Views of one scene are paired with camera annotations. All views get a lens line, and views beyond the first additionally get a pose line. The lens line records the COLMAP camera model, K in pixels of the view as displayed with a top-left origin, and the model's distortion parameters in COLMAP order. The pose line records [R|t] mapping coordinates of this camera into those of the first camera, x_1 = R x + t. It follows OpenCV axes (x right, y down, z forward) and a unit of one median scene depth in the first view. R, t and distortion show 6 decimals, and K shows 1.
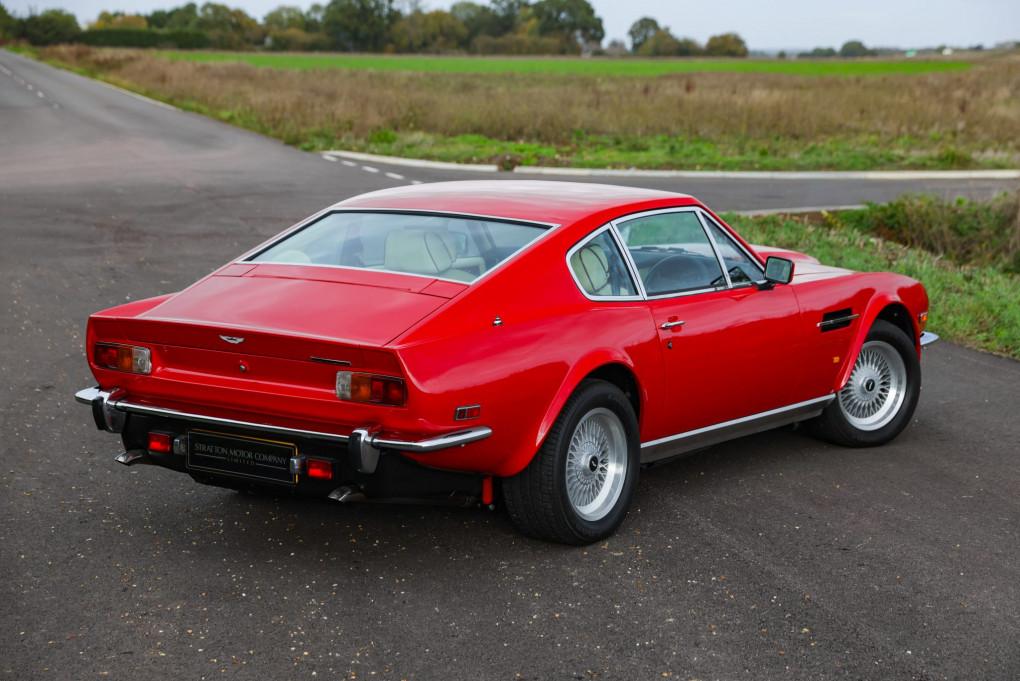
lens RADIAL K [[1959.8, 0, 517.3], [0, 1959.8, 345.4], [0, 0, 1]] dist [0.307873, 0.000000]
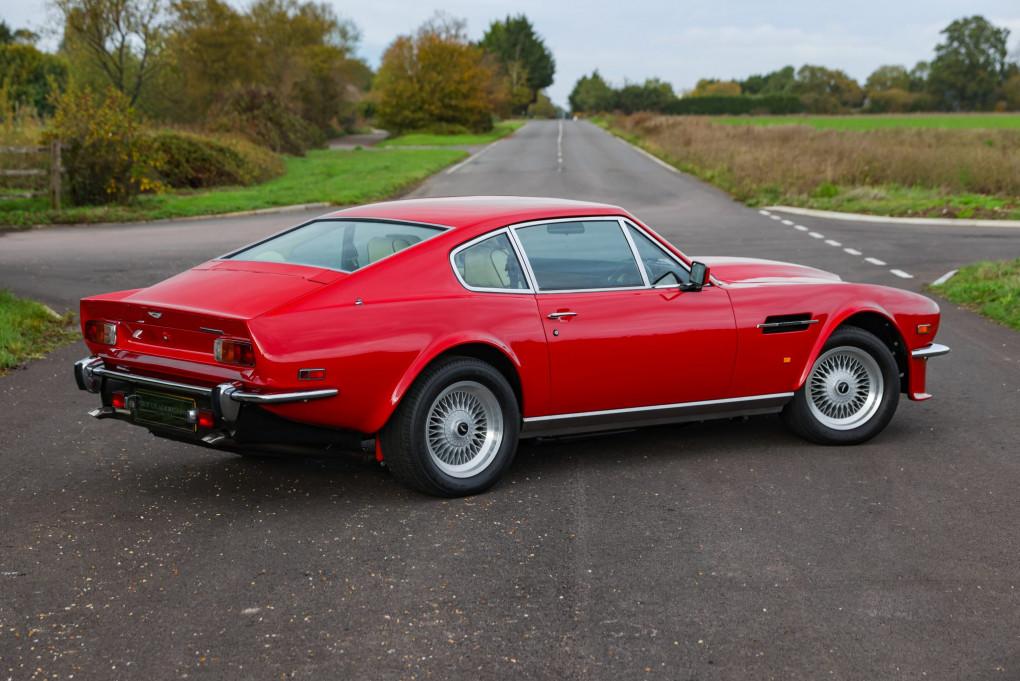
lens RADIAL K [[2100.4, 0, 520.4], [0, 2100.4, 338.5], [0, 0, 1]] dist [0.254604, 0.000000]
pose [[0.959901, 0.014735, -0.279953, 0.402619], [-0.026433, 0.998926, -0.038059, 0.050797], [0.279091, 0.043933, 0.959259, -0.188943]]
